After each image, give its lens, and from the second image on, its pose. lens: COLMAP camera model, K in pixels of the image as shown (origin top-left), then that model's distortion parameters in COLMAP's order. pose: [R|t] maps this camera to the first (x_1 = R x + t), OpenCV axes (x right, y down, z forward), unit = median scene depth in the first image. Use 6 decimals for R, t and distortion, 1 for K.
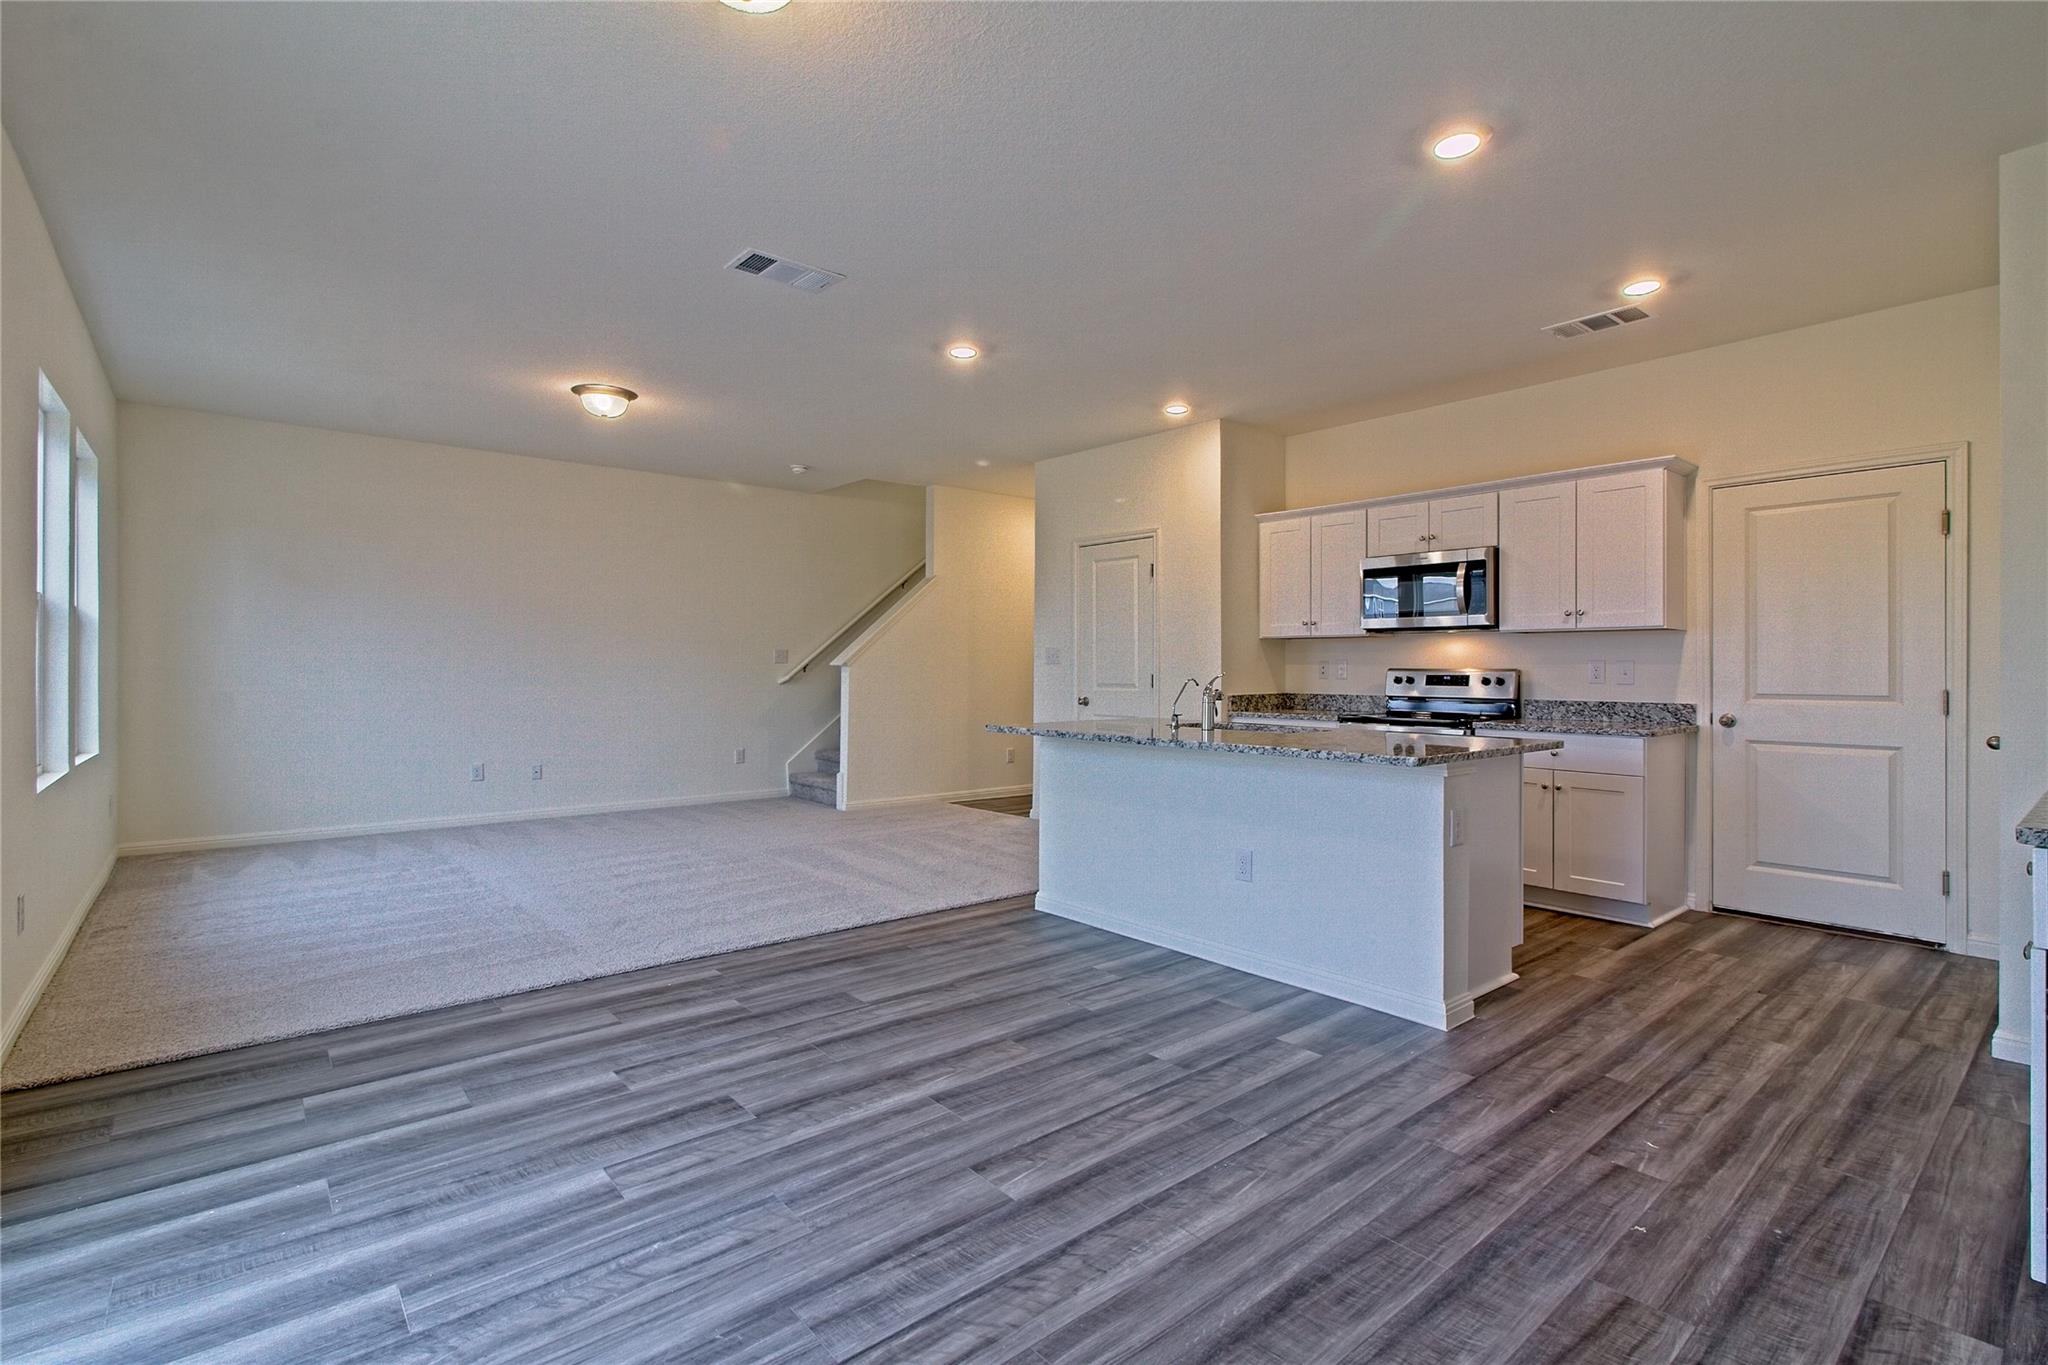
lens RADIAL K [[945.5, 0, 1016.8], [0, 945.5, 668.5], [0, 0, 1]] dist [-0.012945, 0.007675]
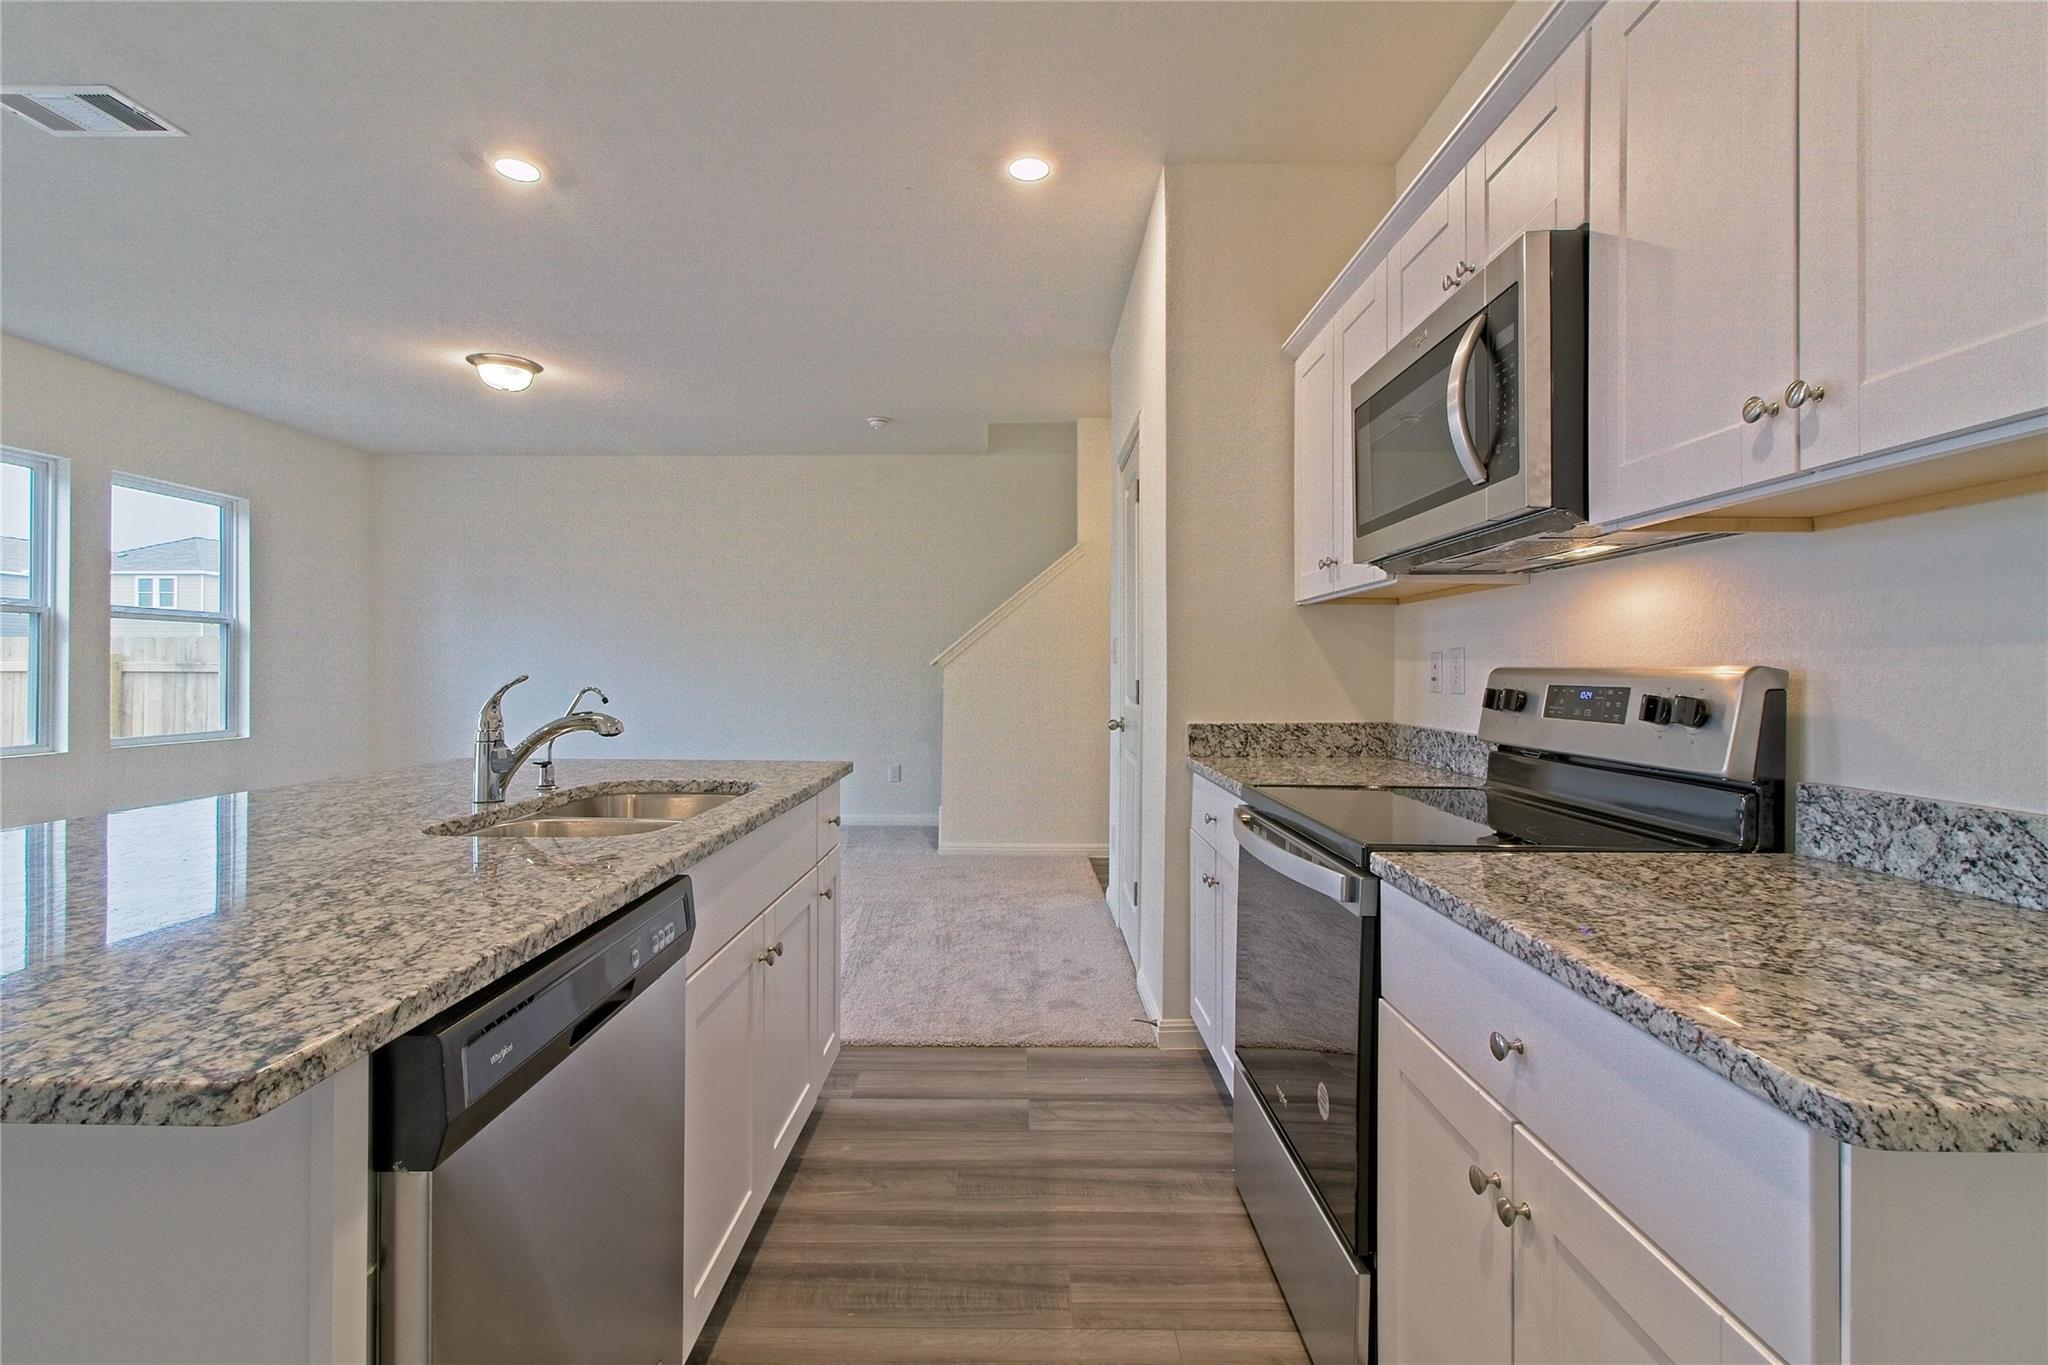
lens RADIAL K [[945.5, 0, 1017.7], [0, 945.5, 667.6], [0, 0, 1]] dist [-0.012945, 0.007675]
pose [[0.761679, -0.002021, -0.647951, 0.791920], [-0.001772, 0.999985, -0.005202, 0.003813], [0.647952, 0.005111, 0.761664, 0.960489]]
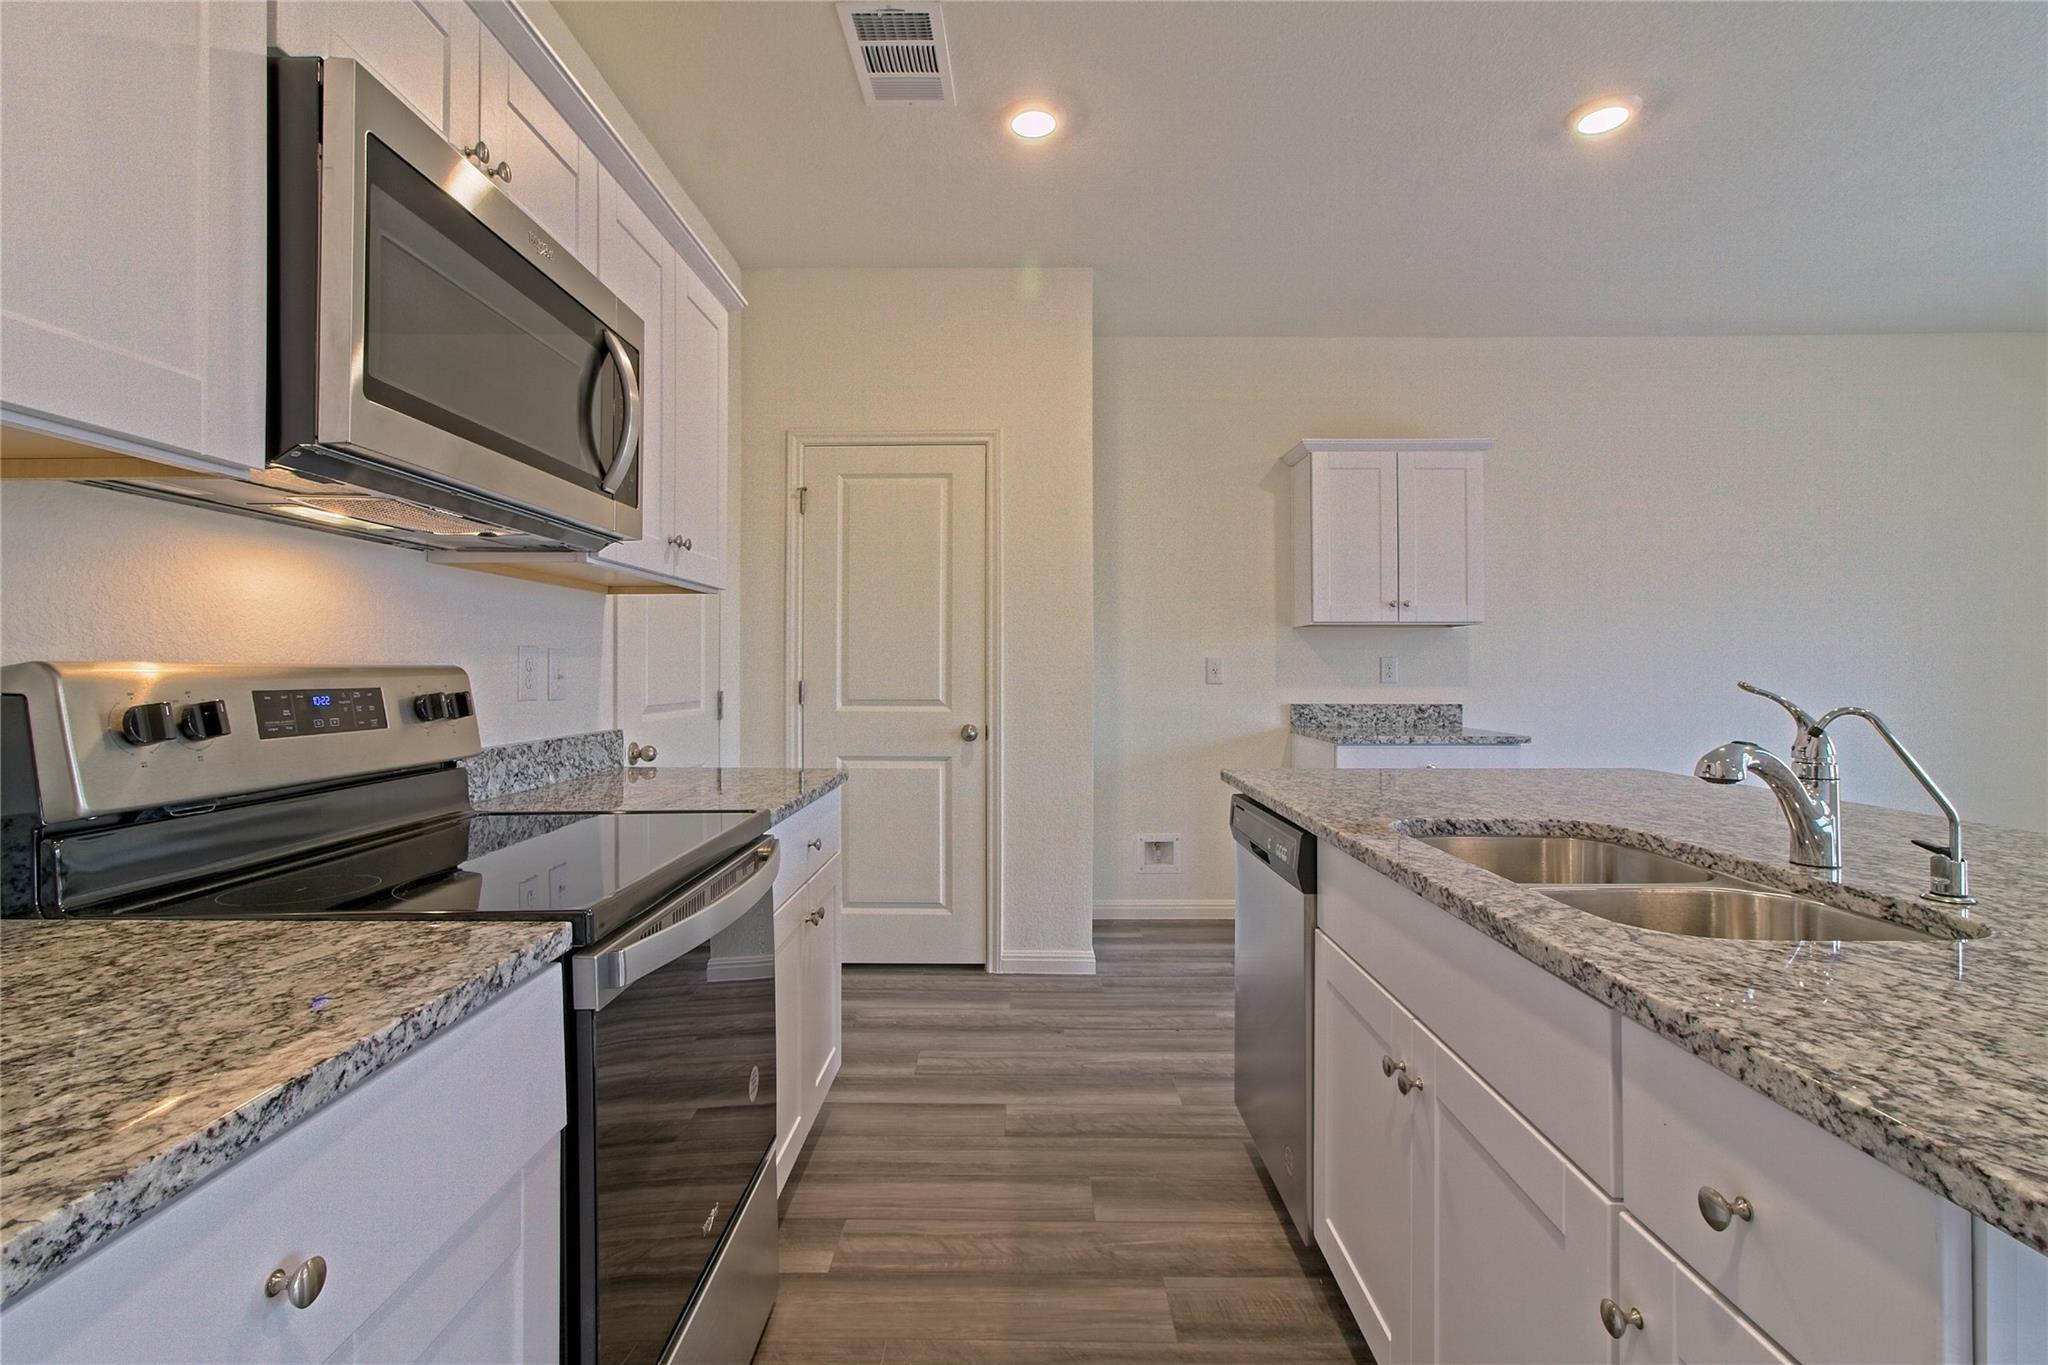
lens RADIAL K [[945.5, 0, 1023.6], [0, 945.5, 666.6], [0, 0, 1]] dist [-0.012945, 0.007675]
pose [[-0.761924, 0.000500, 0.647666, 0.229507], [-0.001782, 0.999994, -0.002867, 0.001924], [-0.647664, -0.003339, -0.761919, 1.639758]]
